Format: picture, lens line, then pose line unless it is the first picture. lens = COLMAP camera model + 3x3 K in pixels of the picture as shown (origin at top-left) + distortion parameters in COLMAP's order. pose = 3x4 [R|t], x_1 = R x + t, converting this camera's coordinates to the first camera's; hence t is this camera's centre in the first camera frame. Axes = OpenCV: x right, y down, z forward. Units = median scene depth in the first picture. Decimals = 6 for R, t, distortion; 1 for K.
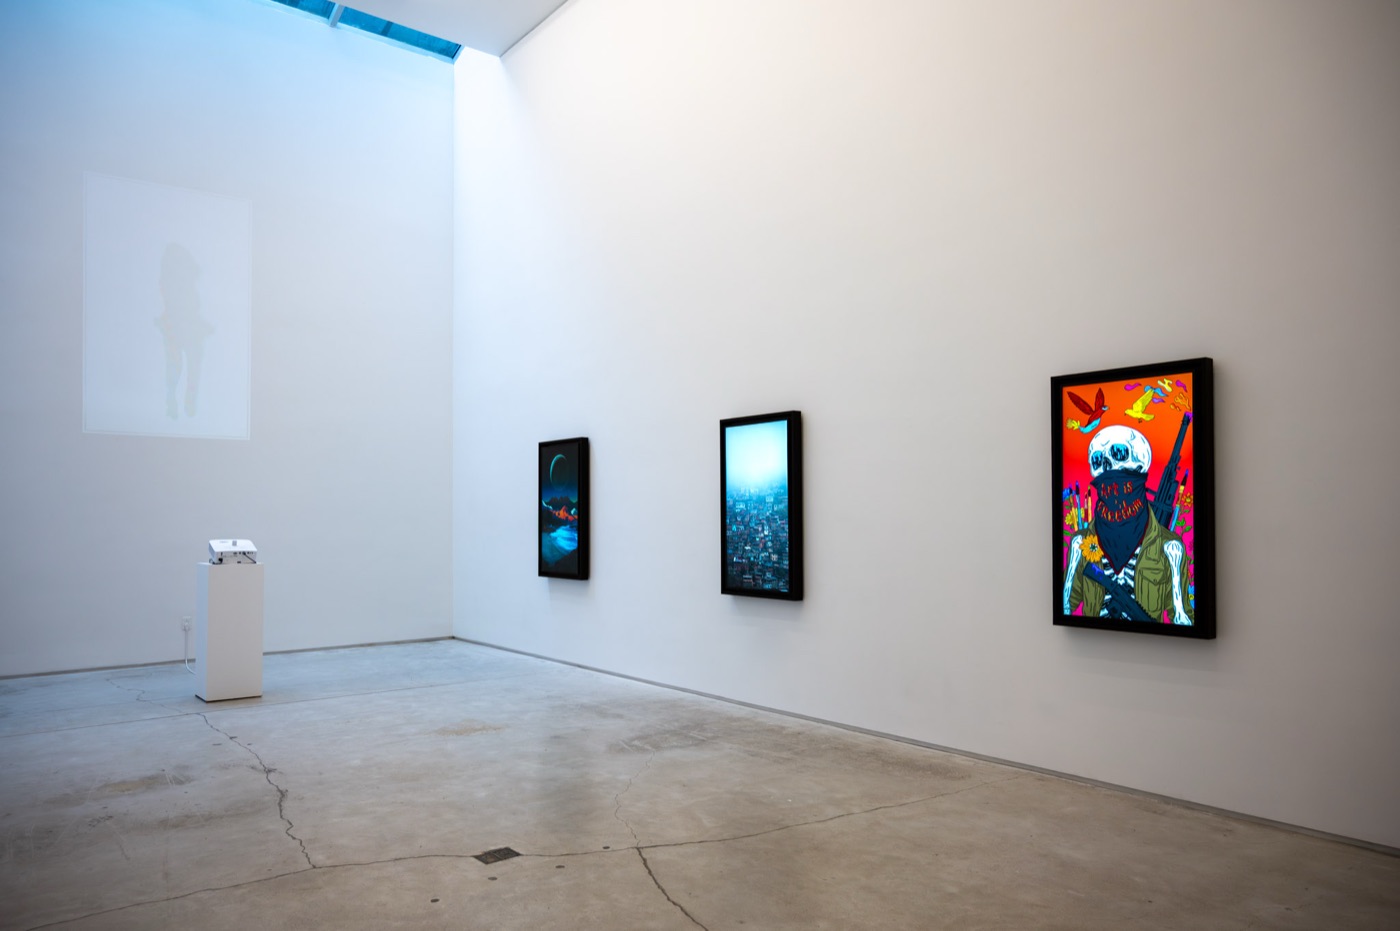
lens RADIAL K [[942.3, 0, 703.9], [0, 942.3, 502.9], [0, 0, 1]] dist [-0.007378, 0.005644]
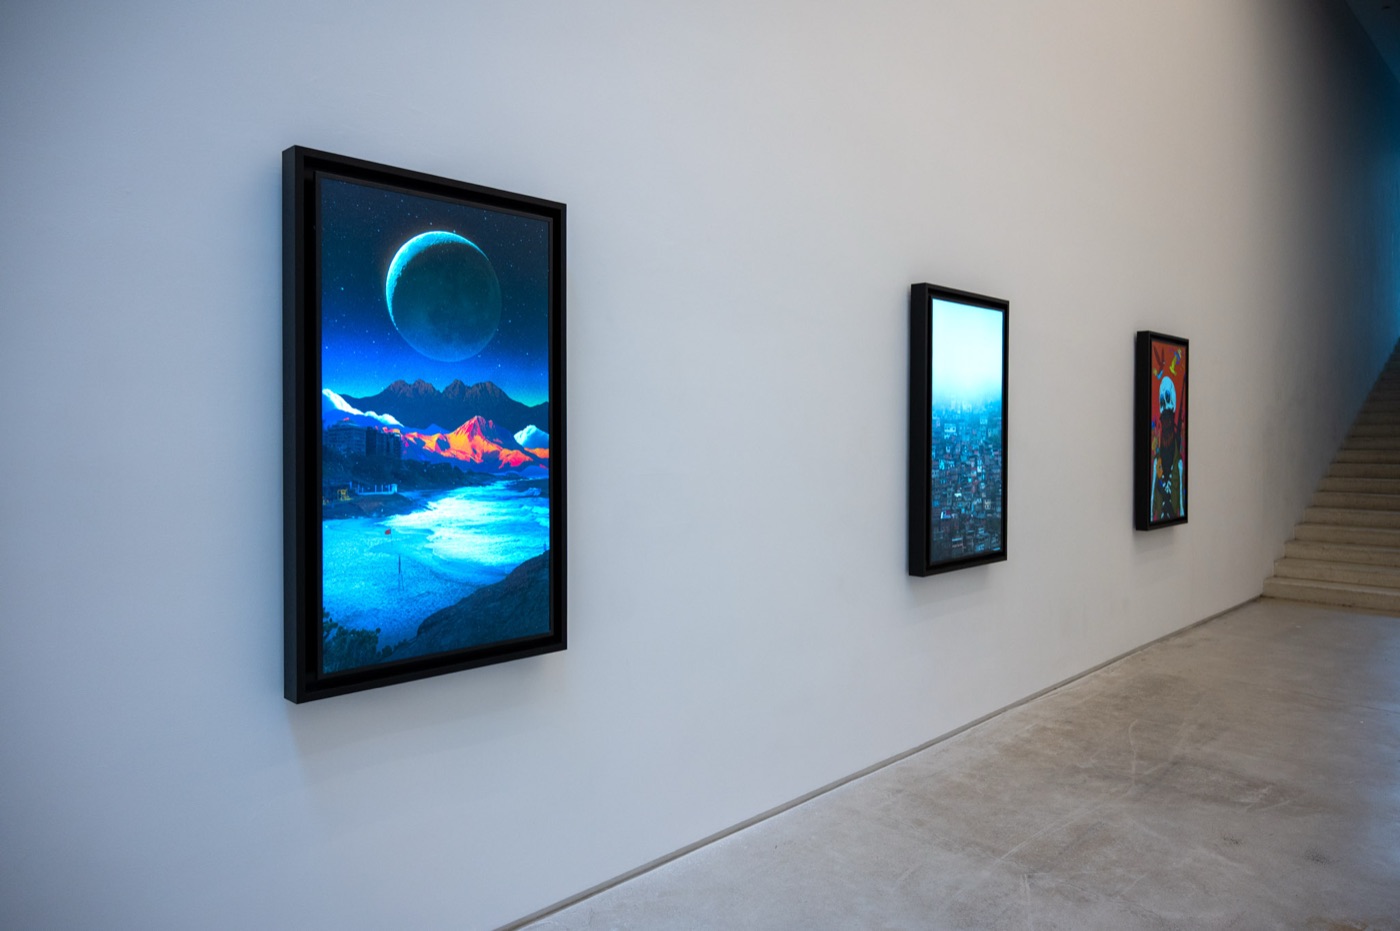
lens RADIAL K [[942.3, 0, 699.2], [0, 942.3, 443.0], [0, 0, 1]] dist [-0.007378, 0.005644]
pose [[-0.115631, -0.004896, 0.993280, -0.804654], [-0.013557, 0.999902, 0.003350, 0.017617], [-0.993200, -0.013079, -0.115686, 1.758310]]
